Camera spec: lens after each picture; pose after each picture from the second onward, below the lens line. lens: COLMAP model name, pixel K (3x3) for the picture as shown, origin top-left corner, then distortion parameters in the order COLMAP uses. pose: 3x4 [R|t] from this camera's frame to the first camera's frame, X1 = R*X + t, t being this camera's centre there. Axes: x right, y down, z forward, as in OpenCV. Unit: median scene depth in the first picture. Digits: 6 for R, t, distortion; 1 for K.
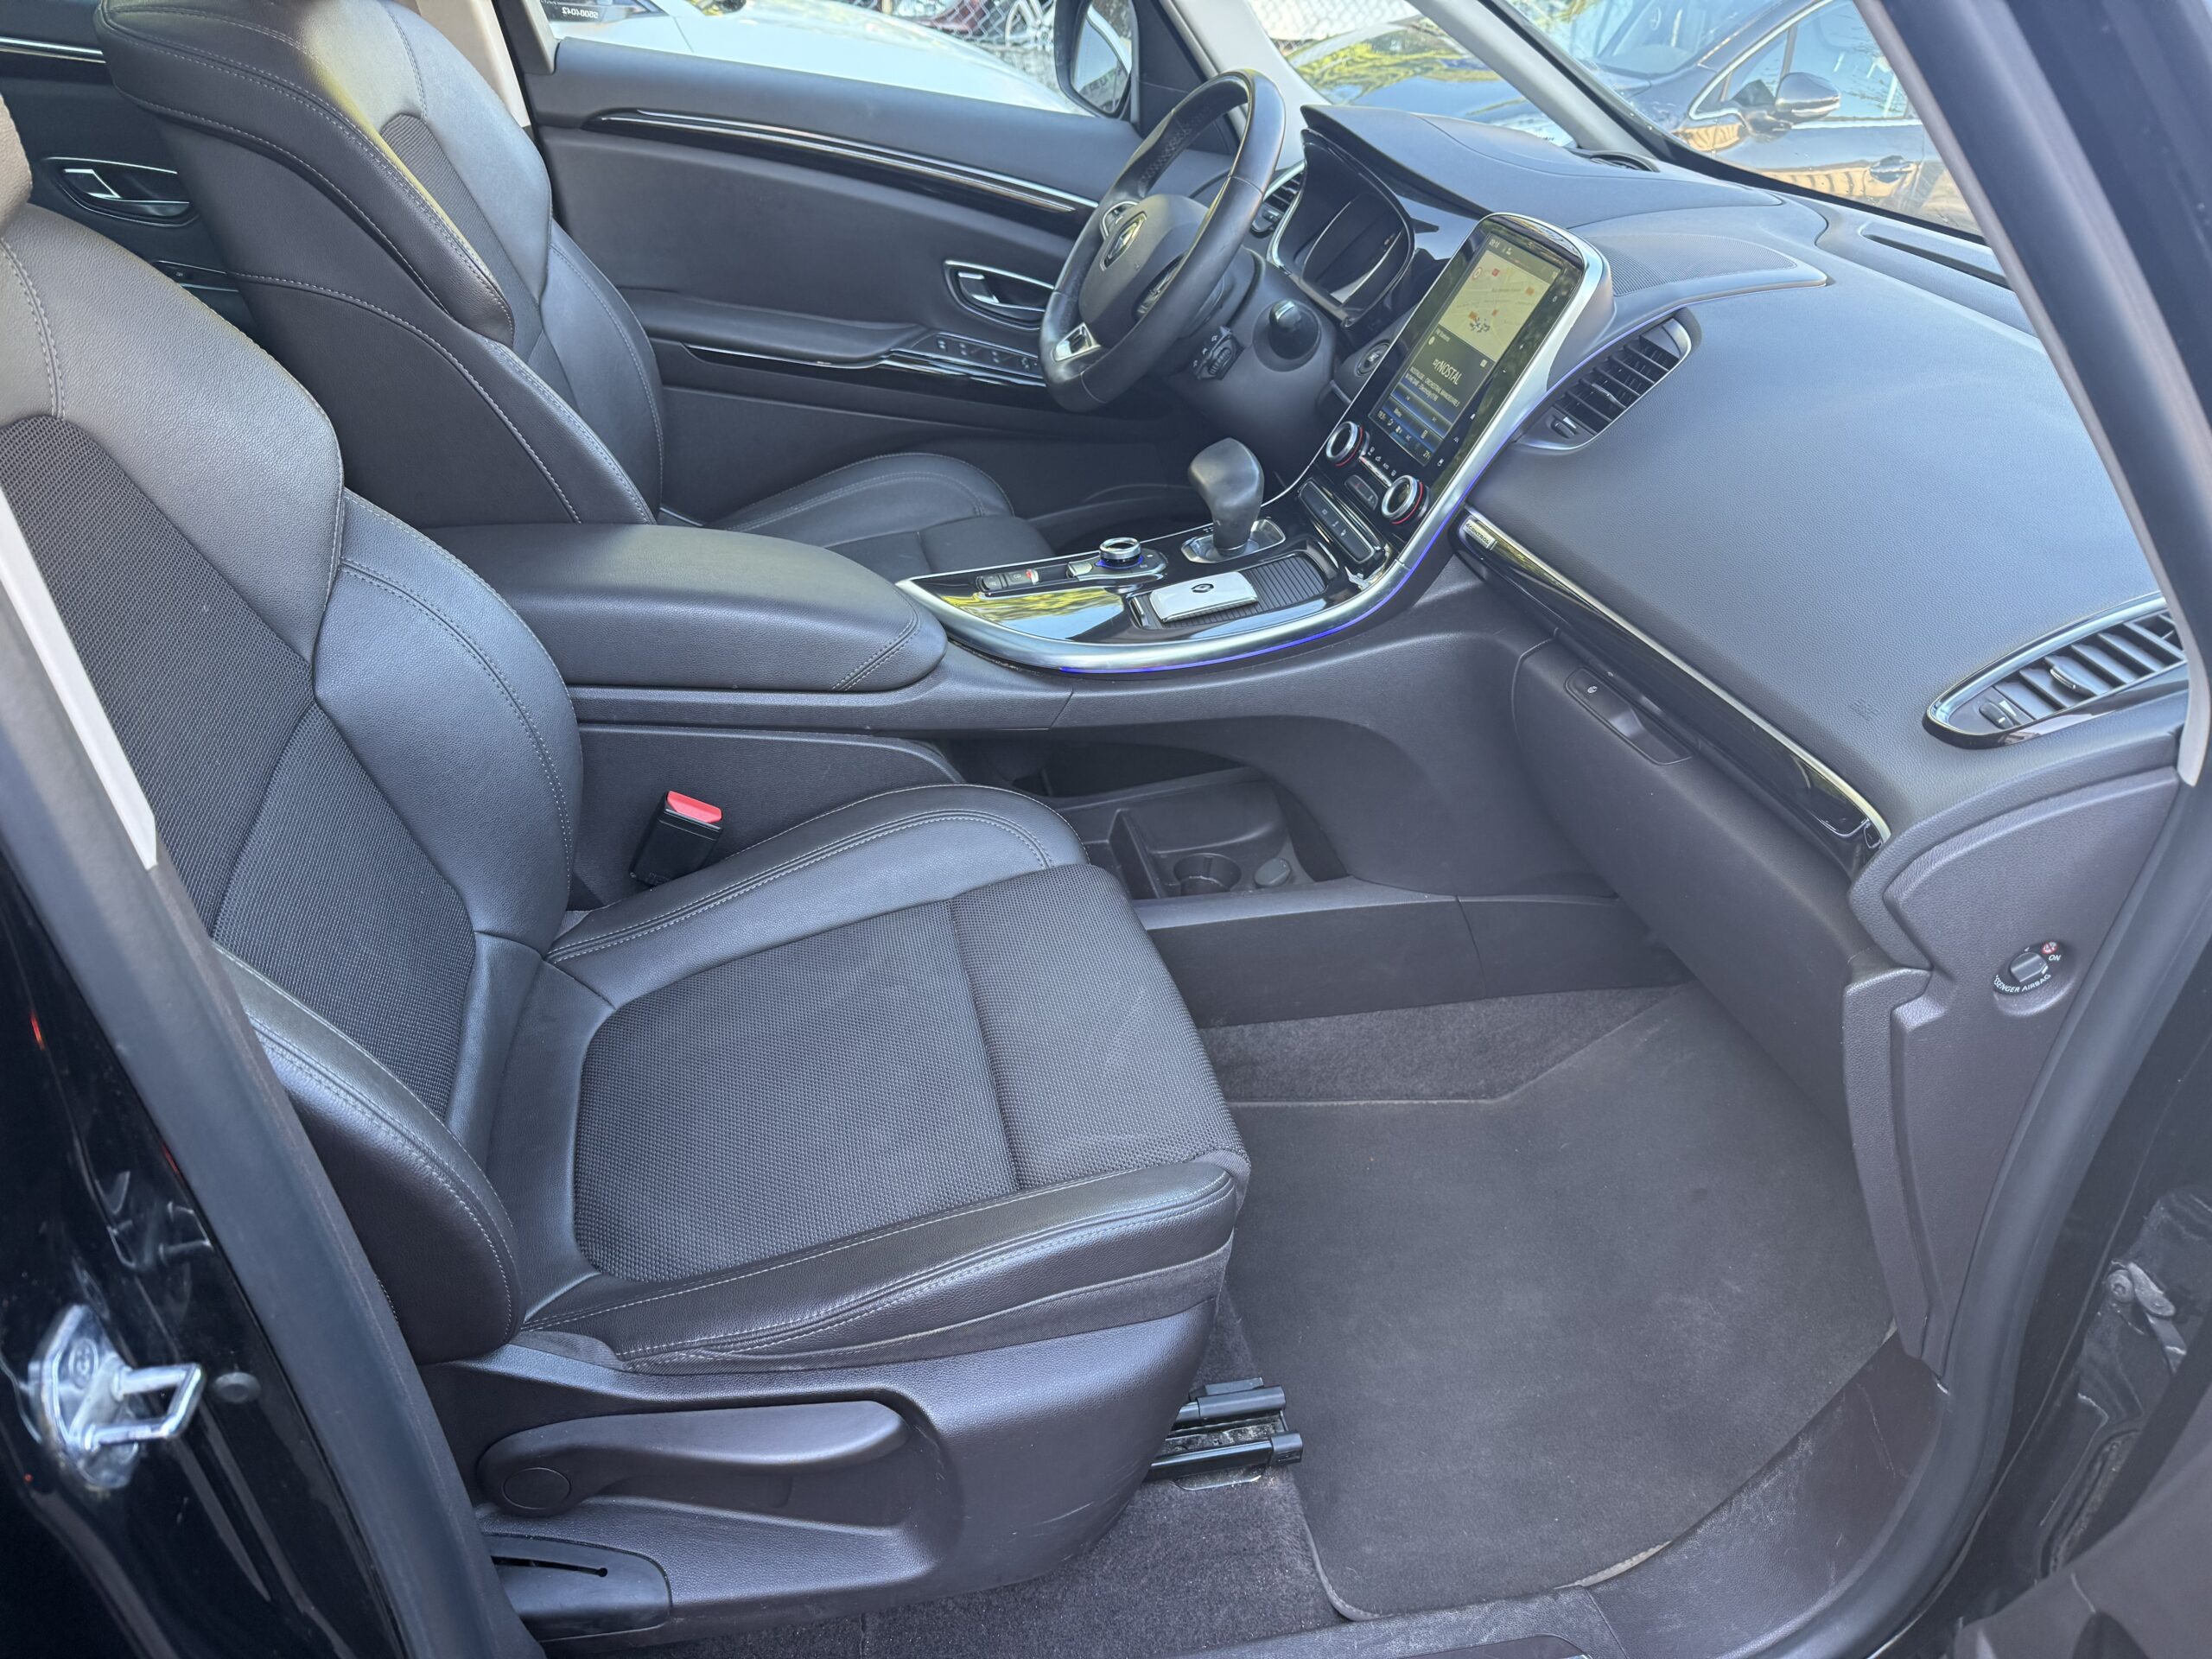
lens RADIAL K [[1523.9, 0, 1106.0], [0, 1523.9, 829.5], [0, 0, 1]] dist [0.004813, -0.002508]
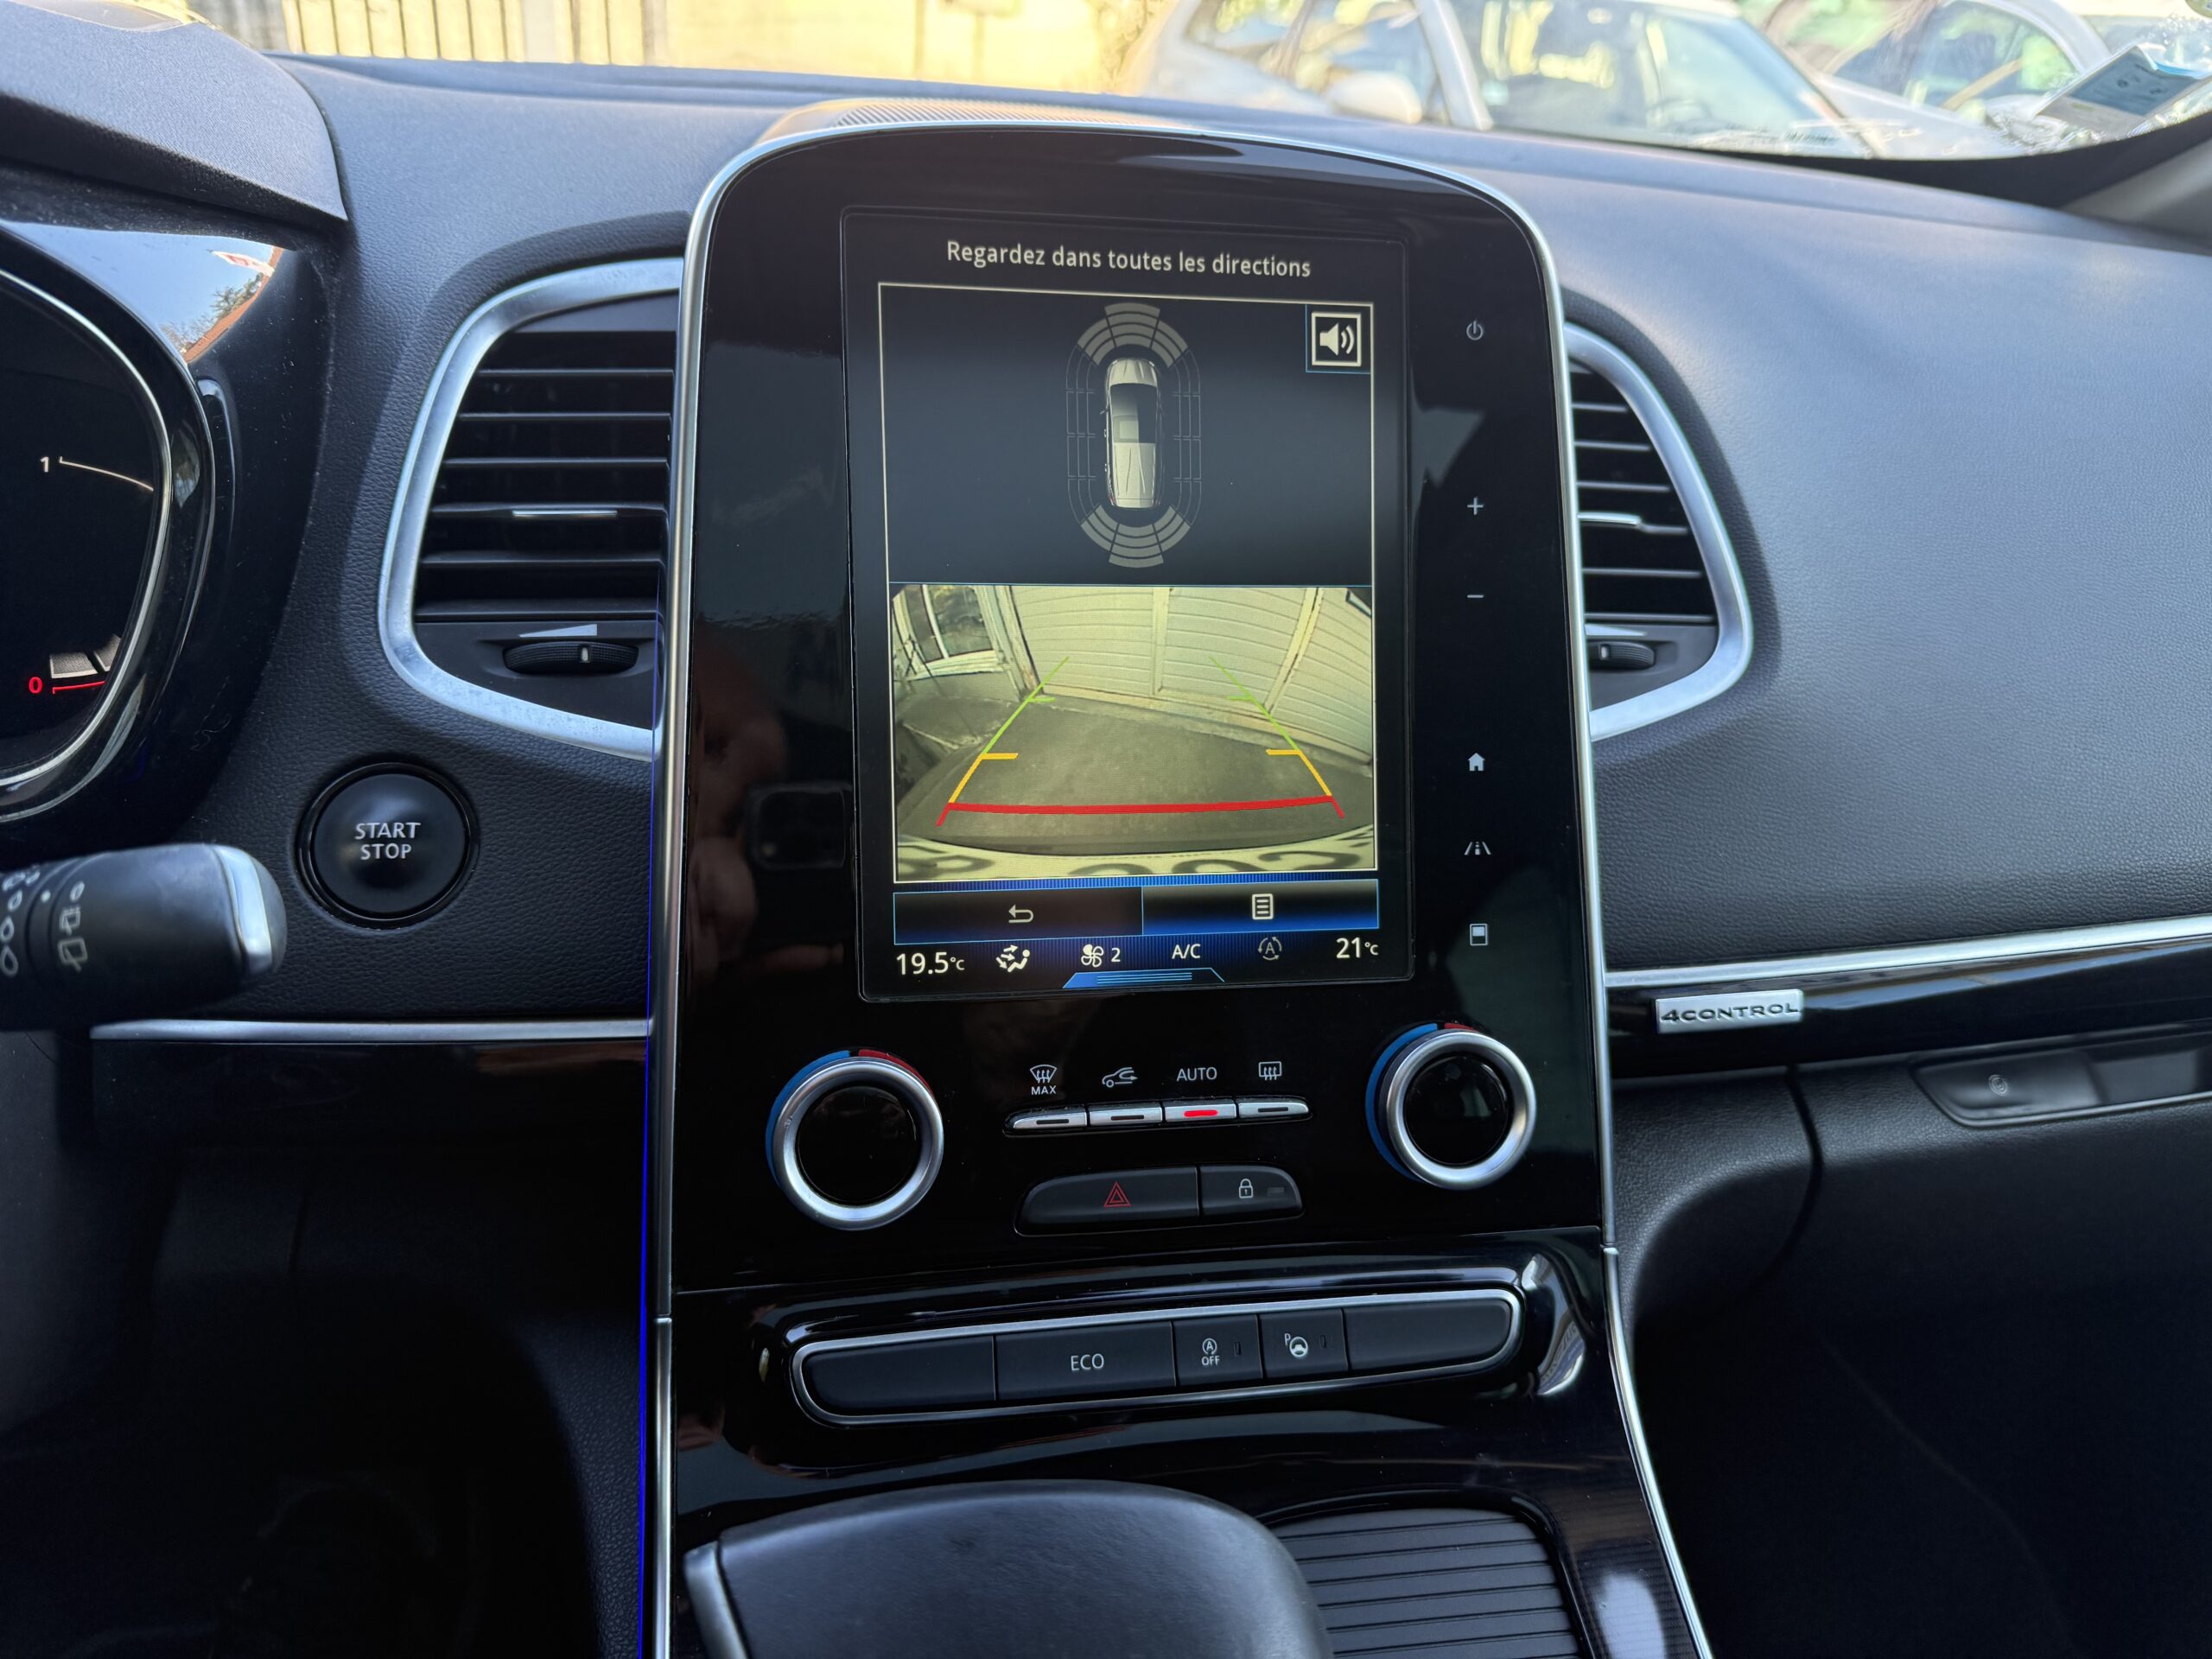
lens RADIAL K [[1474.5, 0, 1108.5], [0, 1474.5, 820.7], [0, 0, 1]] dist [0.085615, -0.000485]
pose [[0.072496, -0.553507, 0.829683, -0.018960], [0.485796, 0.746120, 0.455311, -0.397787], [-0.871061, 0.370048, 0.322982, 0.888501]]
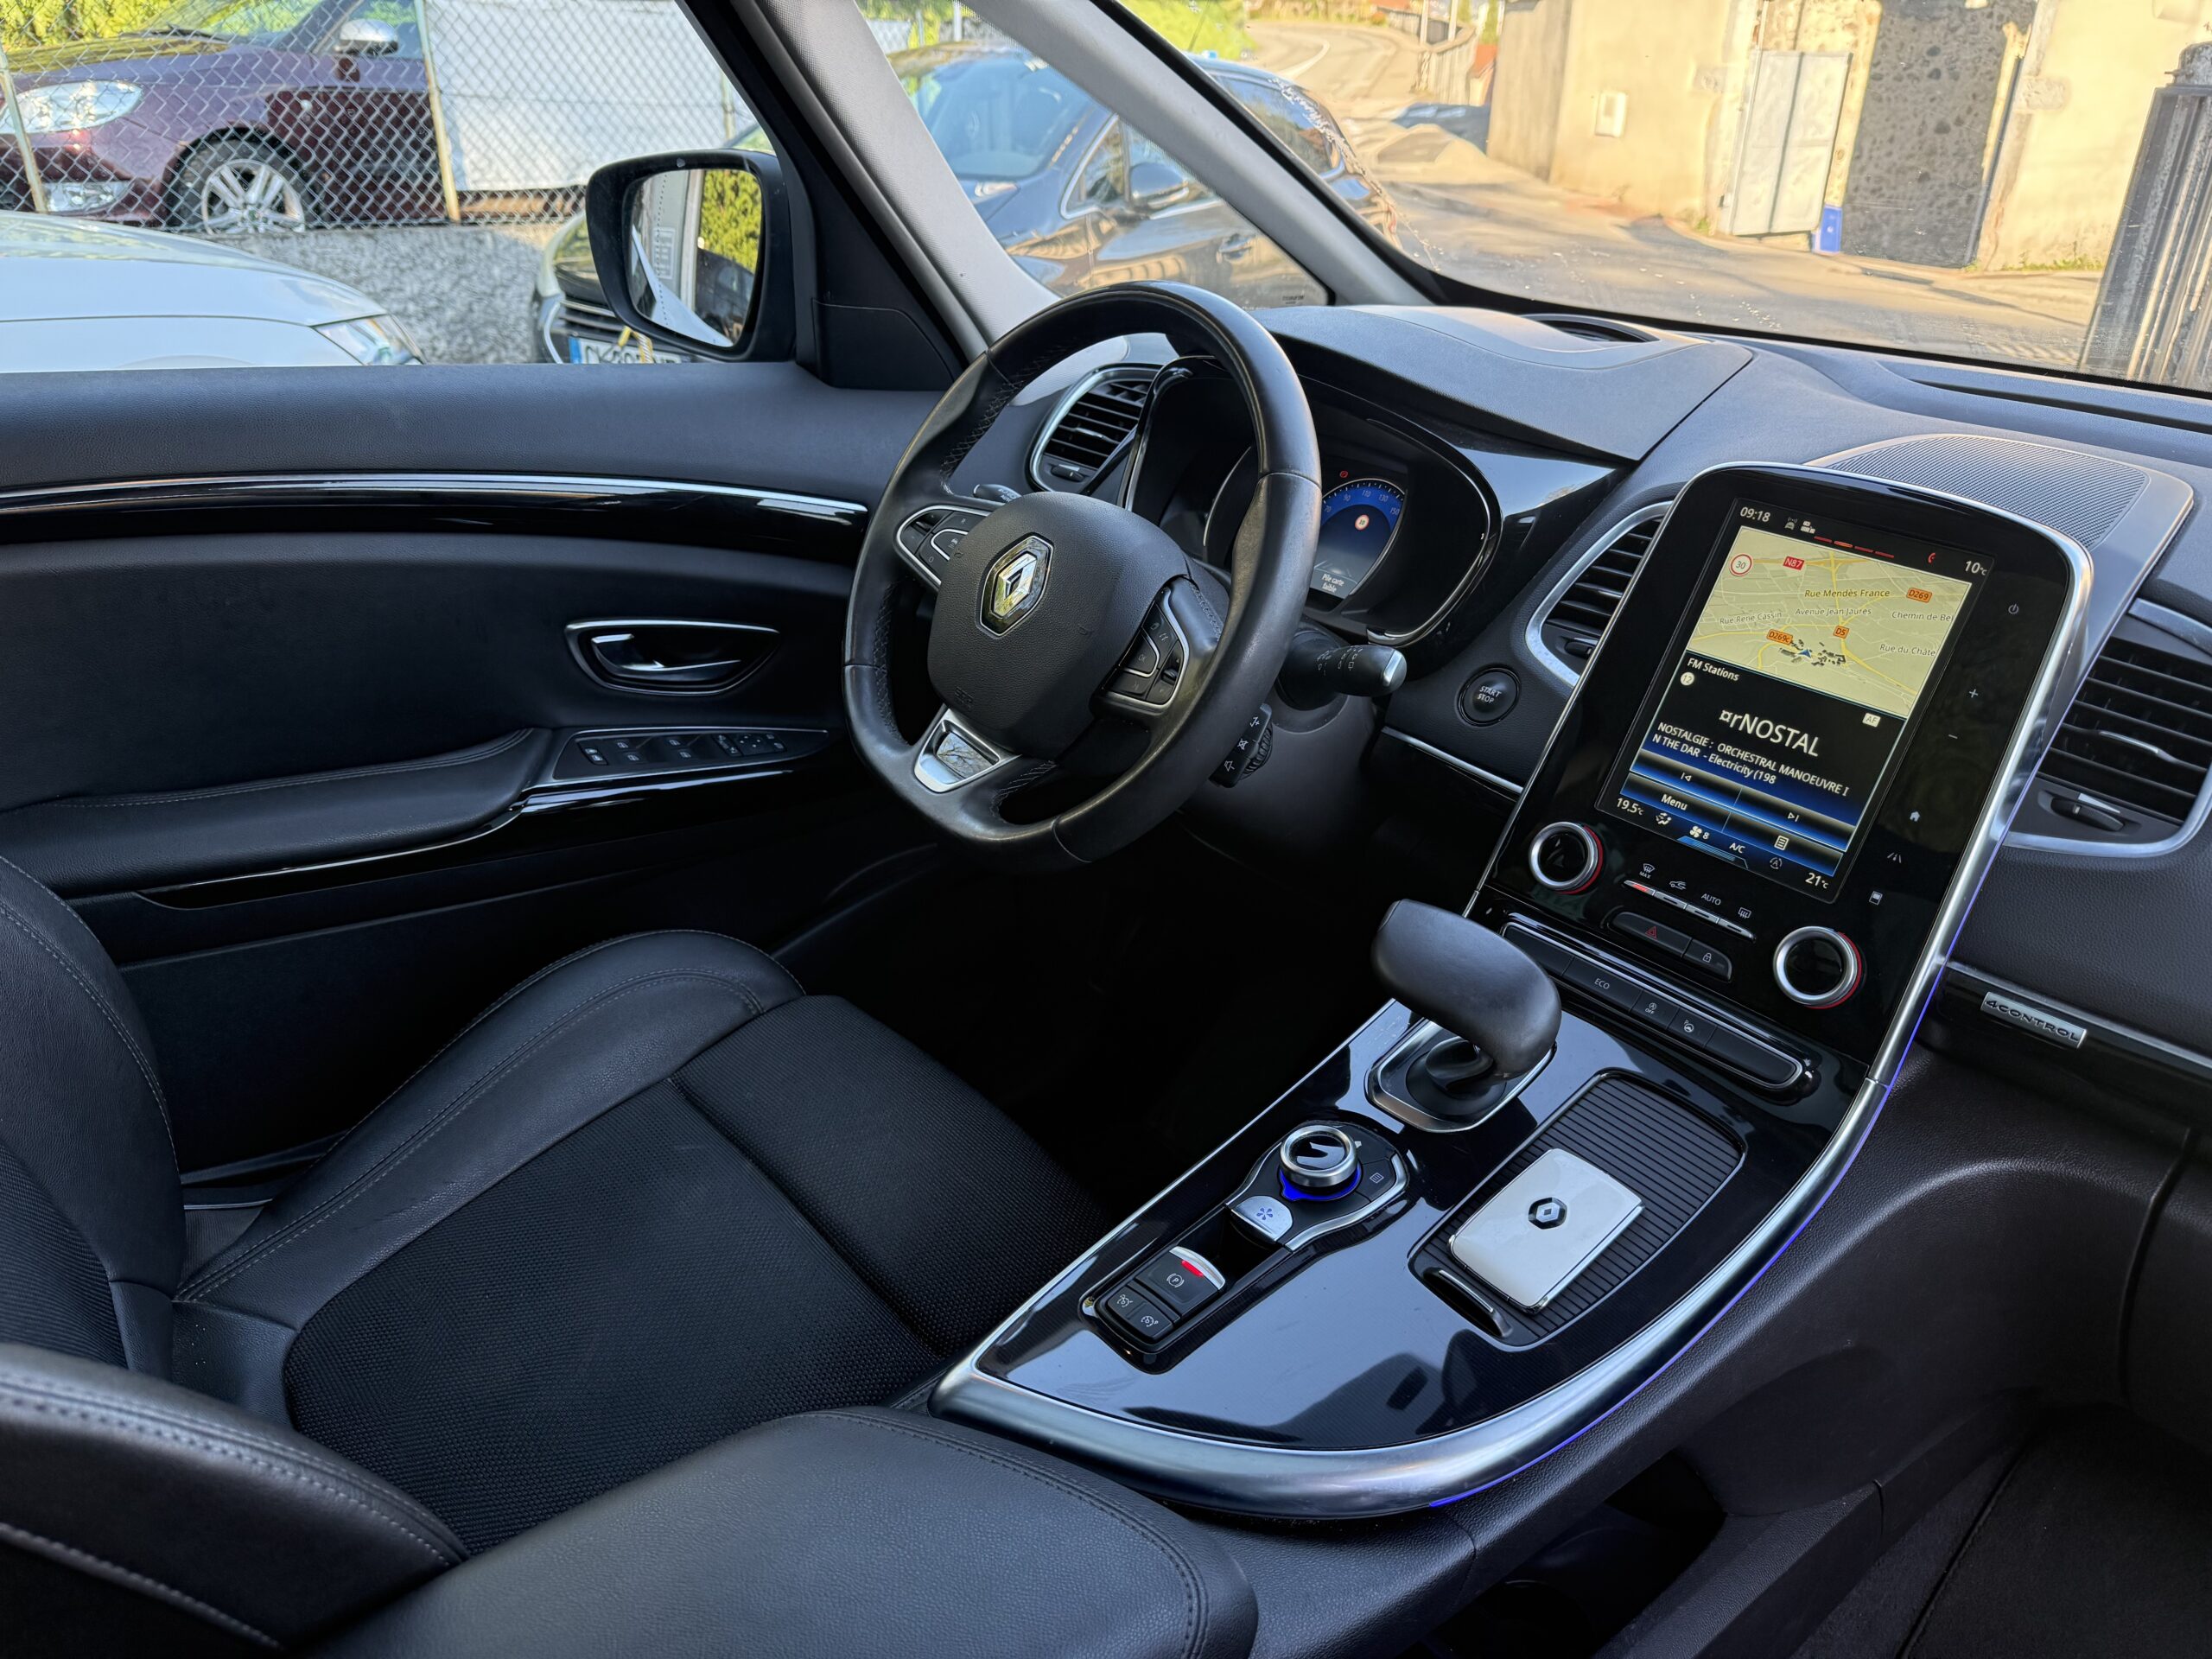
lens RADIAL K [[1523.9, 0, 1106.0], [0, 1523.9, 829.5], [0, 0, 1]] dist [0.004813, -0.002508]
pose [[0.881465, -0.268178, 0.388717, -0.246847], [0.292053, 0.956399, -0.002442, -0.326144], [-0.371114, 0.115679, 0.921354, 0.521435]]
